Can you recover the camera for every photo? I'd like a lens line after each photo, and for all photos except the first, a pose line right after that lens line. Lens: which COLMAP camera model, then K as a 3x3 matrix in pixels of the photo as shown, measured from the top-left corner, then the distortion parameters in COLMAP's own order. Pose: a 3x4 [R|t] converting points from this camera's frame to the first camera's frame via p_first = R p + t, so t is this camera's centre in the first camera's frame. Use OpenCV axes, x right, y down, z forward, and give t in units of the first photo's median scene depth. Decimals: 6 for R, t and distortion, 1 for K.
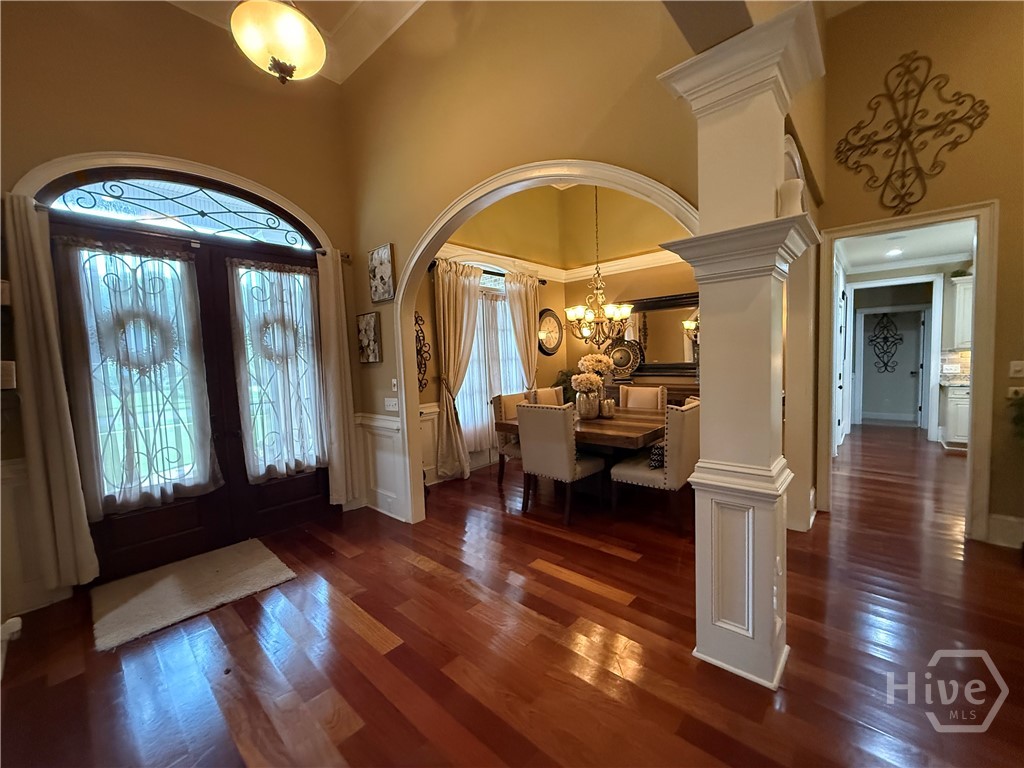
lens RADIAL K [[406.5, 0, 508.6], [0, 406.5, 384.2], [0, 0, 1]] dist [0.000642, 0.000555]
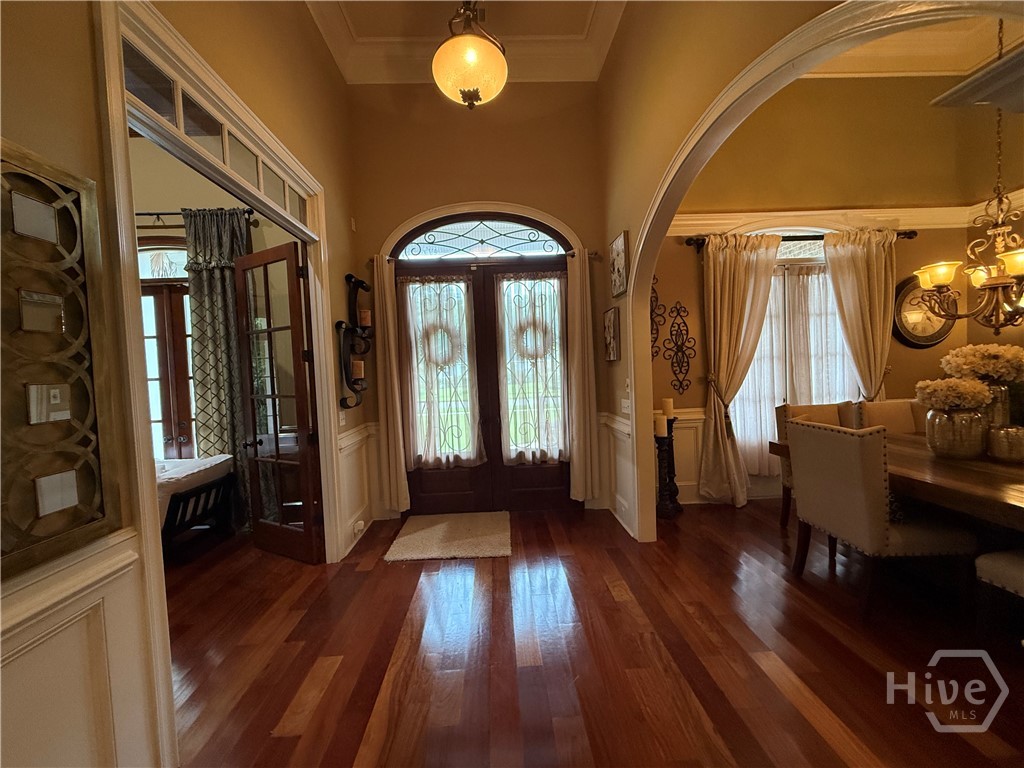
lens RADIAL K [[406.5, 0, 508.6], [0, 406.5, 384.2], [0, 0, 1]] dist [0.000642, 0.000555]
pose [[0.701484, 0.038171, -0.711662, 0.175589], [-0.033485, 0.999227, 0.020589, -0.010095], [0.711898, 0.009387, 0.702220, 0.160601]]
